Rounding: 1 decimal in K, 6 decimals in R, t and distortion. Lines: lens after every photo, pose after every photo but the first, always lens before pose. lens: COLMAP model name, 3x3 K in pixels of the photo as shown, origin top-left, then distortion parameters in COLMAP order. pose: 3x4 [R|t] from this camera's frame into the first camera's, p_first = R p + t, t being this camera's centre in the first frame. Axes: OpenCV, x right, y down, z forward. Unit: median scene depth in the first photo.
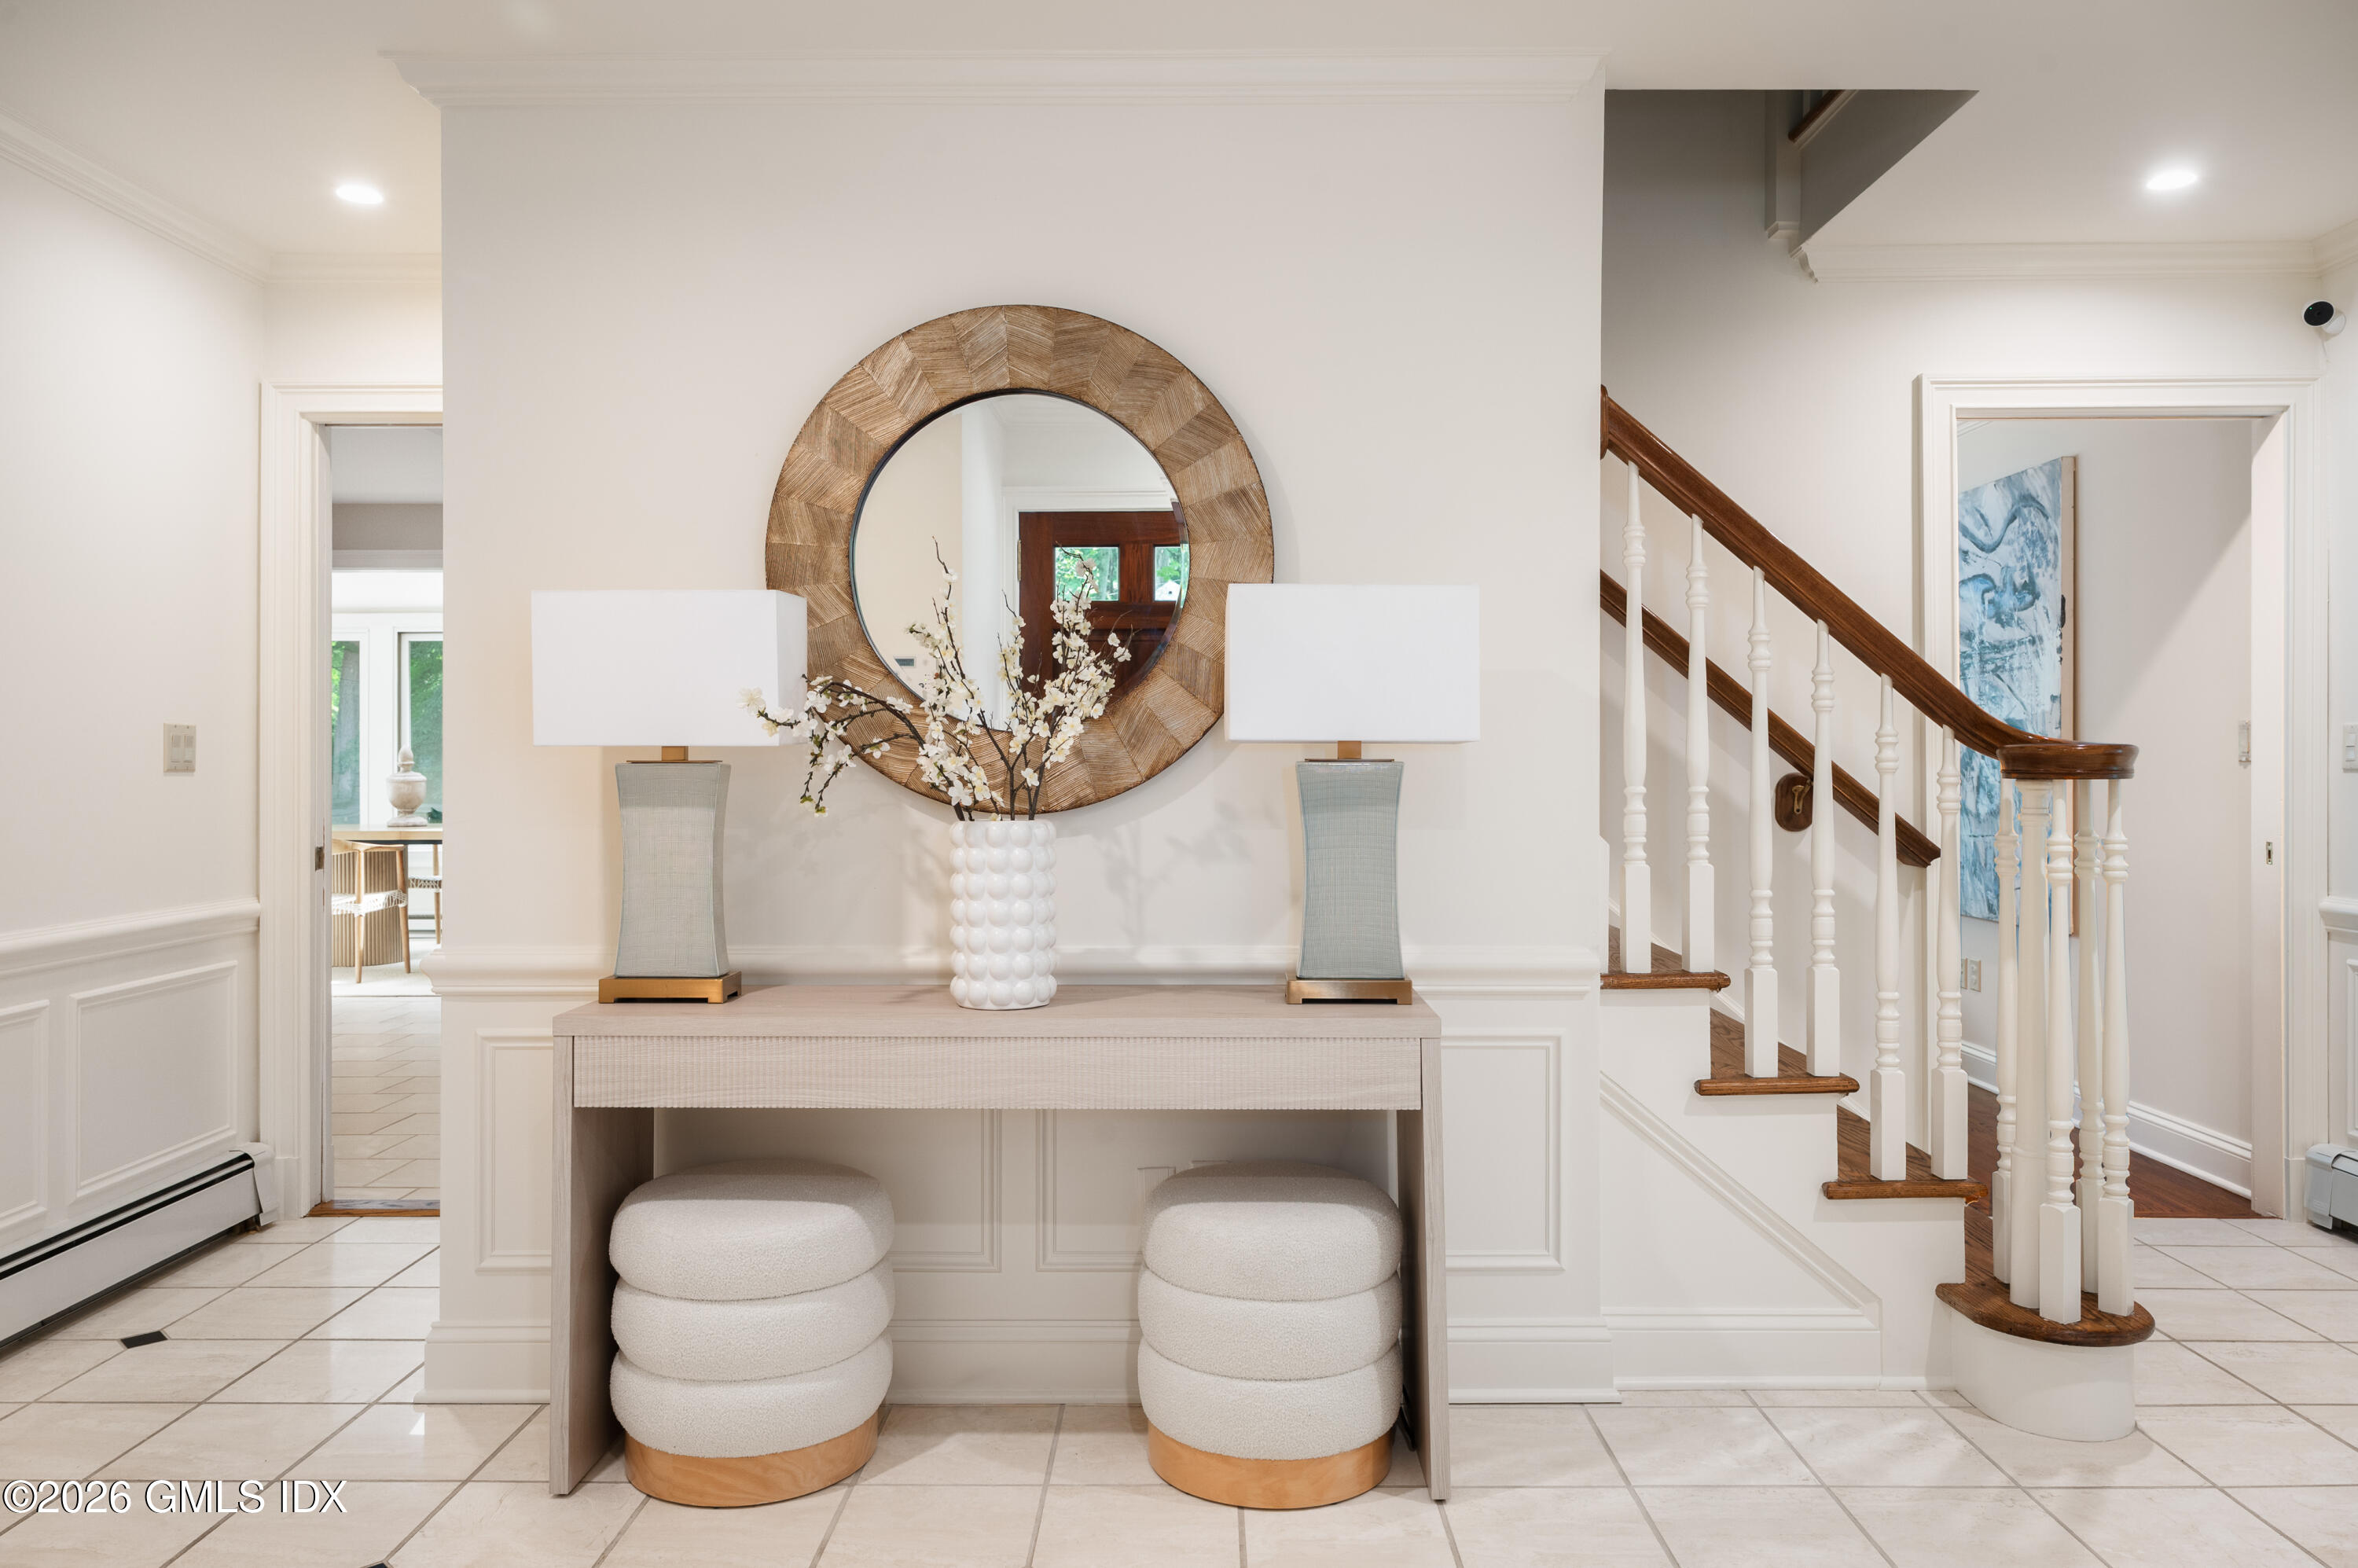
lens RADIAL K [[1610.7, 0, 1177.5], [0, 1610.7, 769.6], [0, 0, 1]] dist [-0.001691, -0.003684]
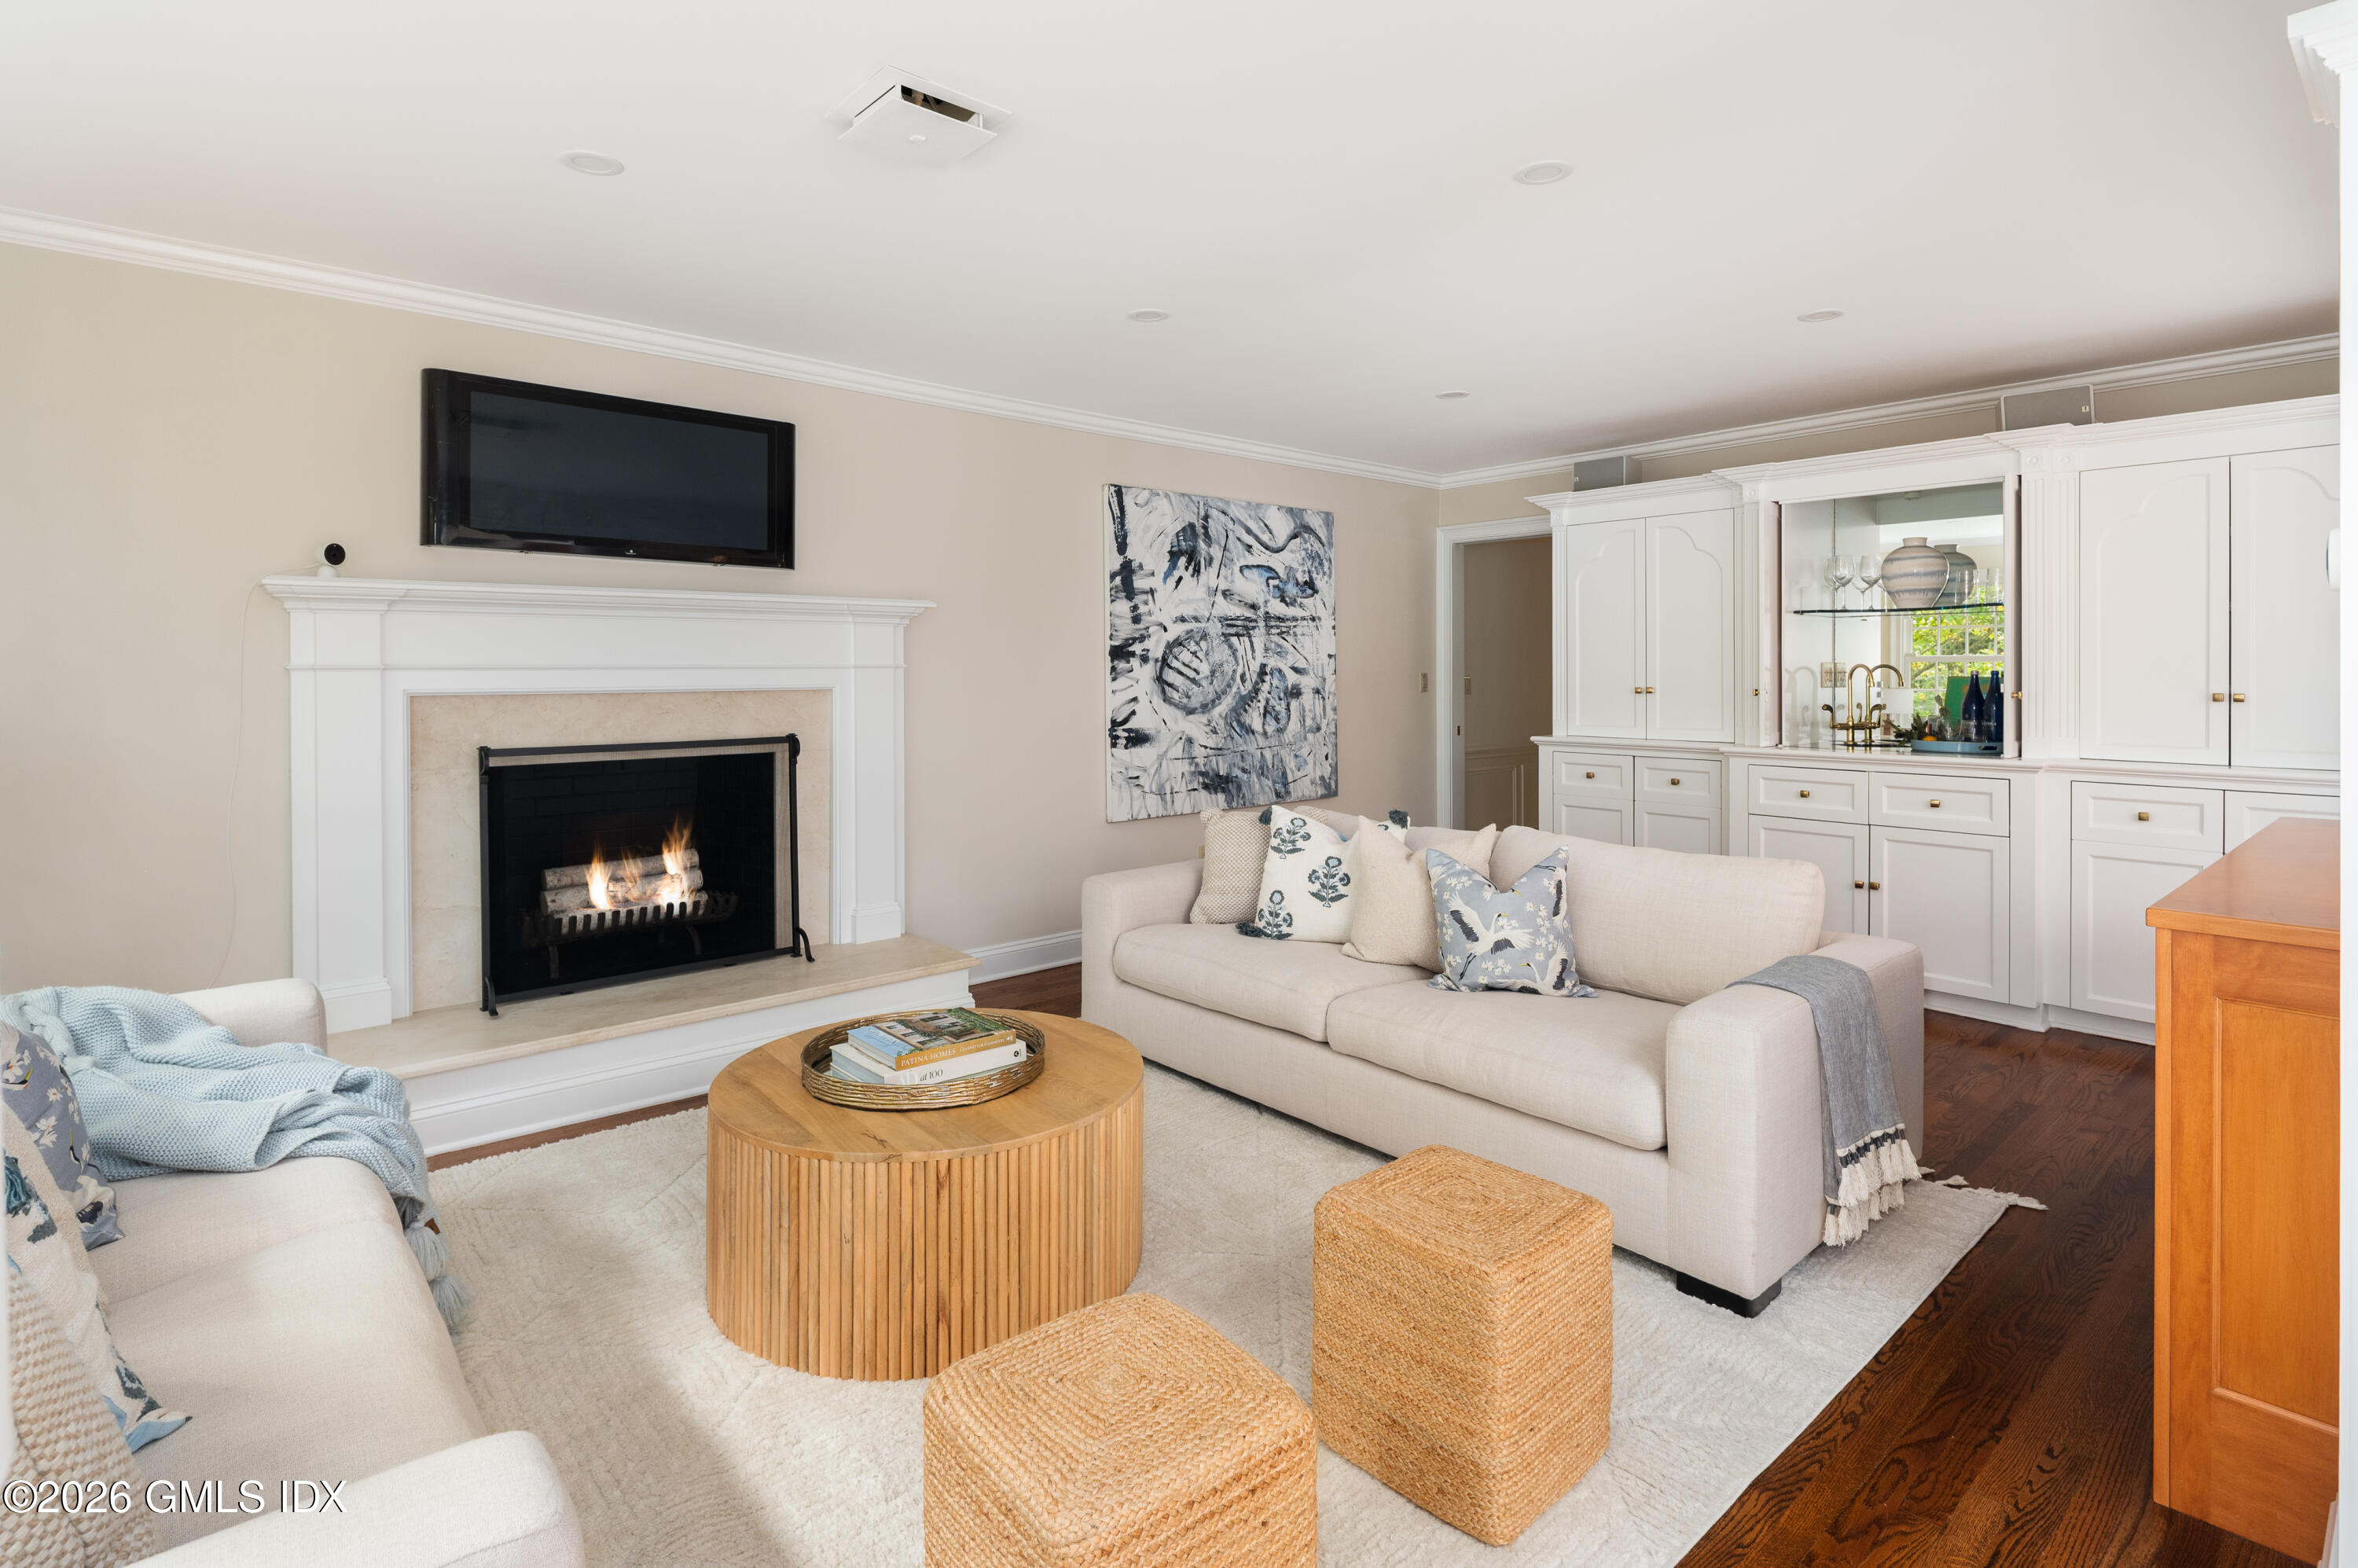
lens RADIAL K [[1157.3, 0, 1181.2], [0, 1157.3, 680.9], [0, 0, 1]] dist [0.005501, -0.004714]
pose [[-0.676670, -0.004994, 0.736269, -0.217220], [0.005865, 0.999909, 0.012172, -0.032006], [-0.736263, 0.012555, -0.676579, 1.799232]]
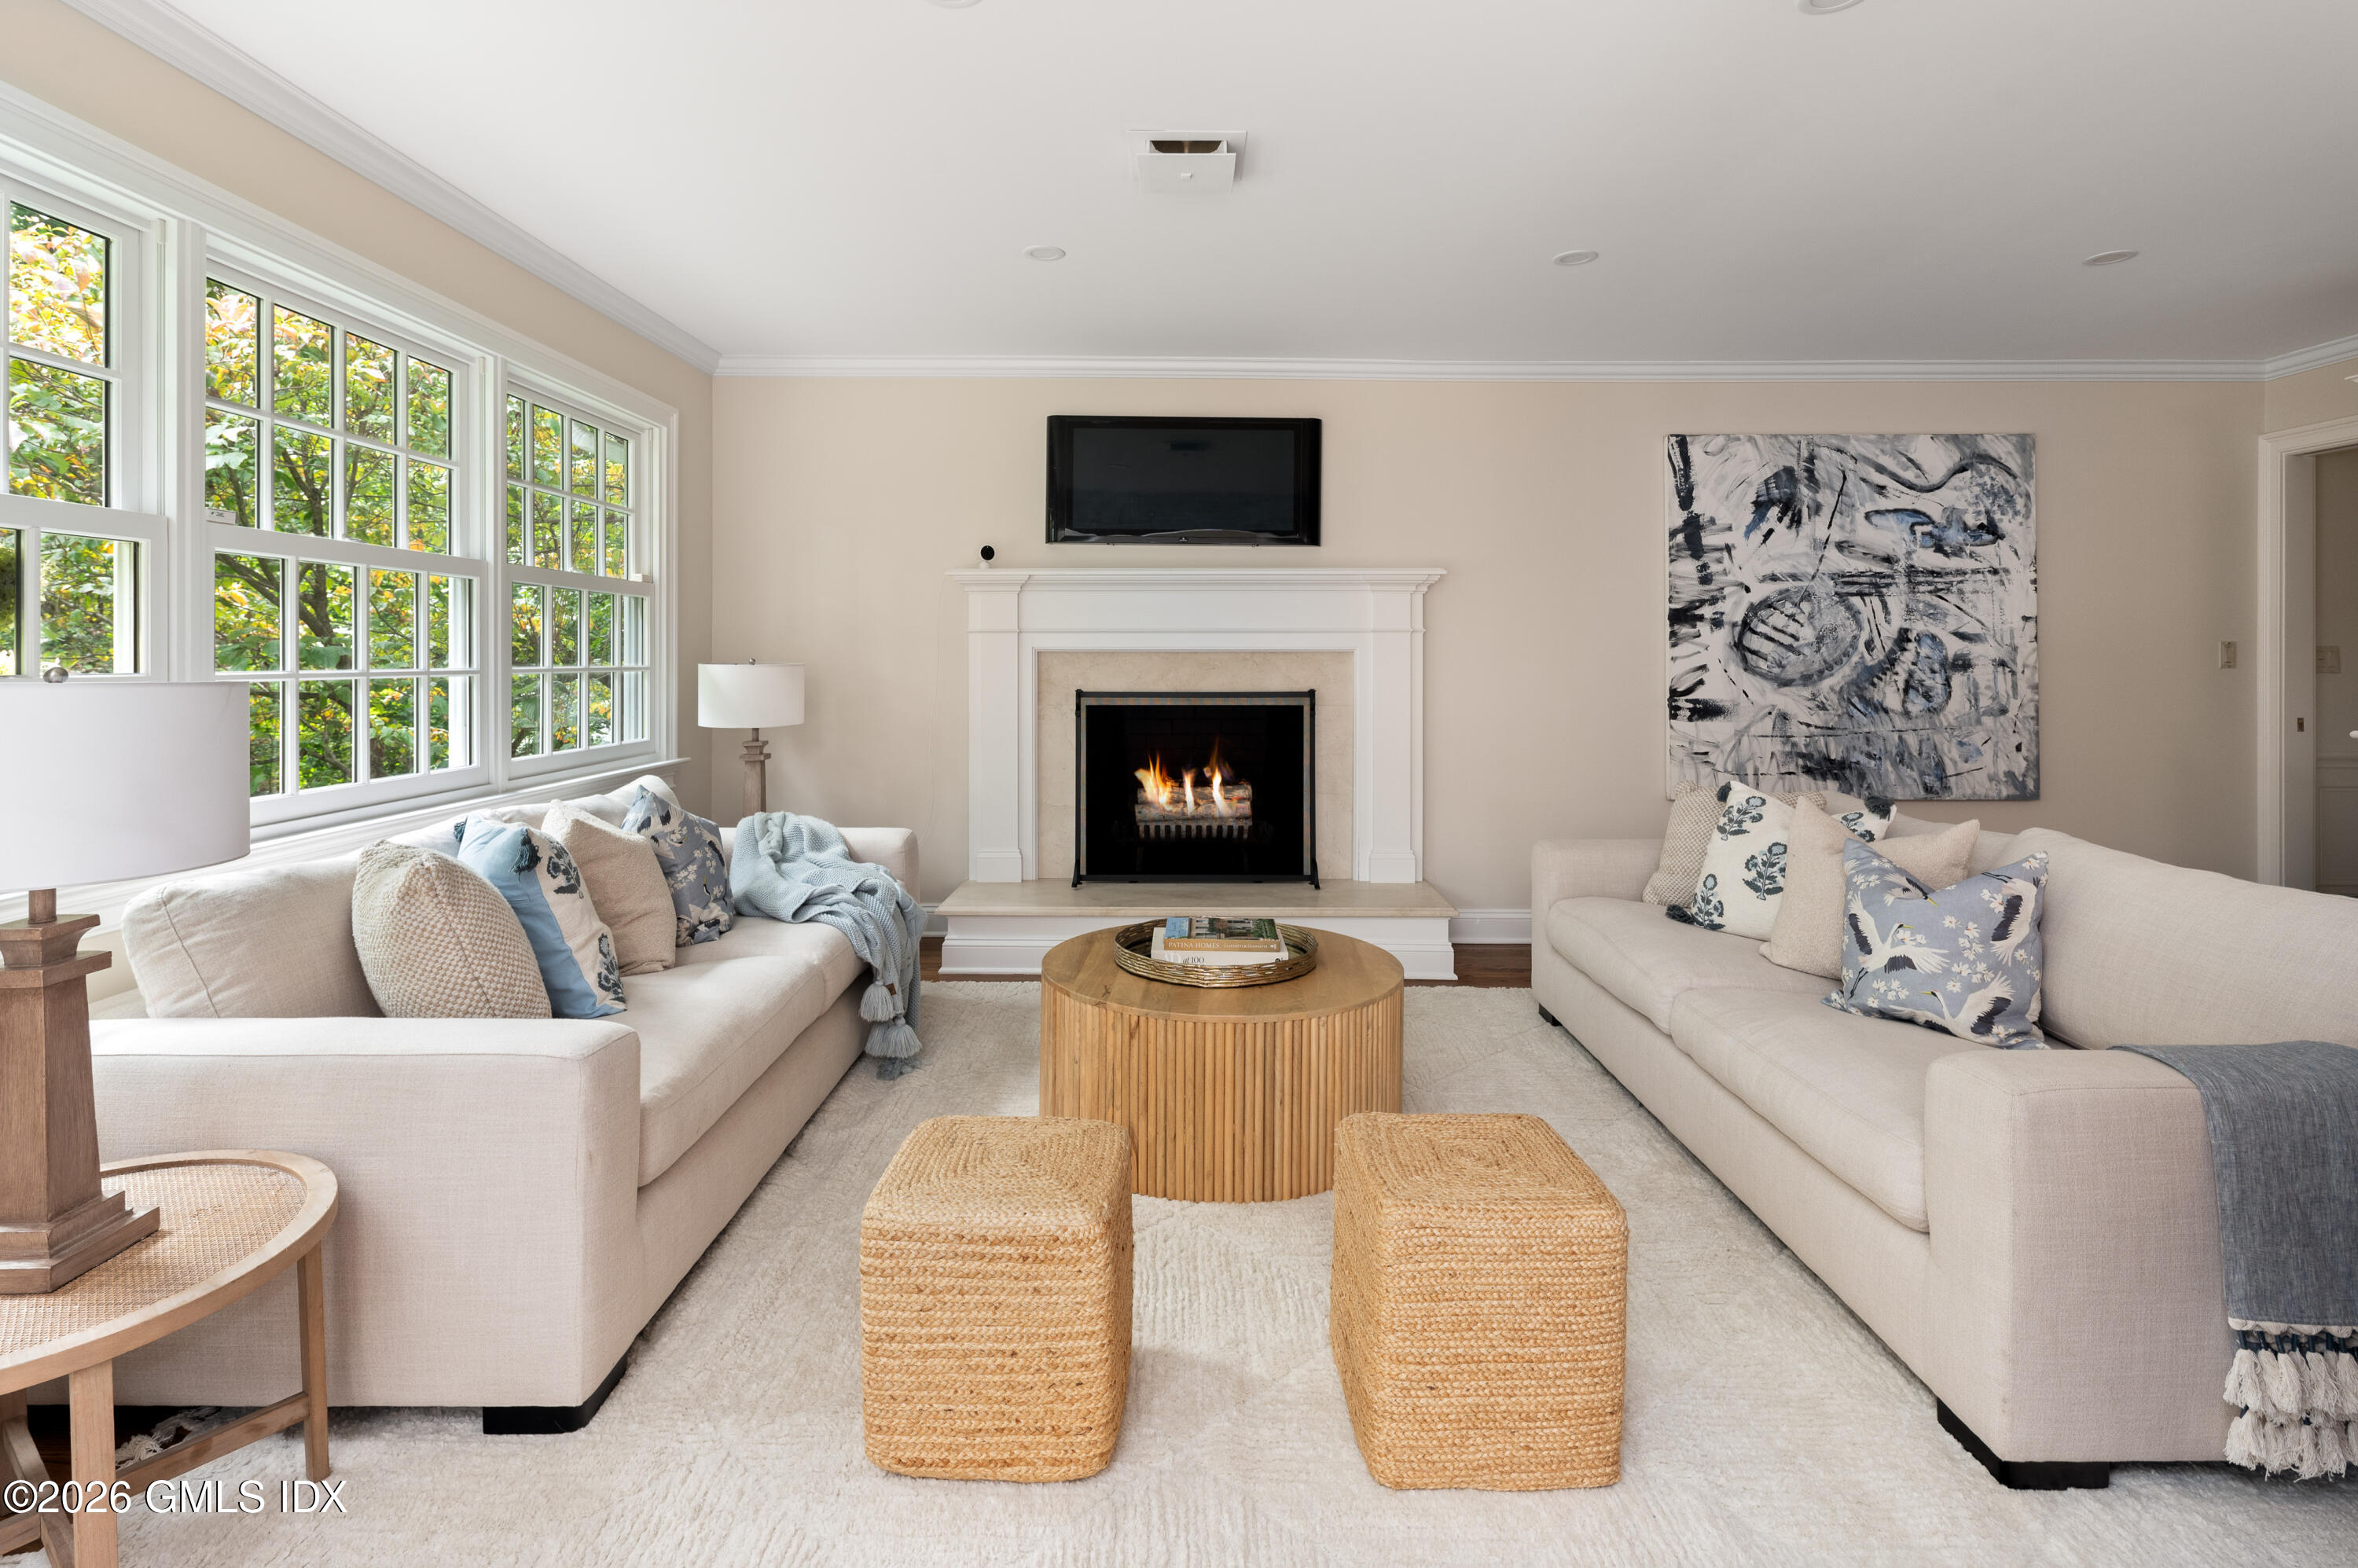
lens RADIAL K [[1157.3, 0, 1182.6], [0, 1157.3, 657.6], [0, 0, 1]] dist [0.005501, -0.004714]
pose [[-0.015365, -0.000614, 0.999882, -0.352803], [0.002536, 0.999997, 0.000653, -0.014226], [-0.999879, 0.002545, -0.015363, 1.584377]]
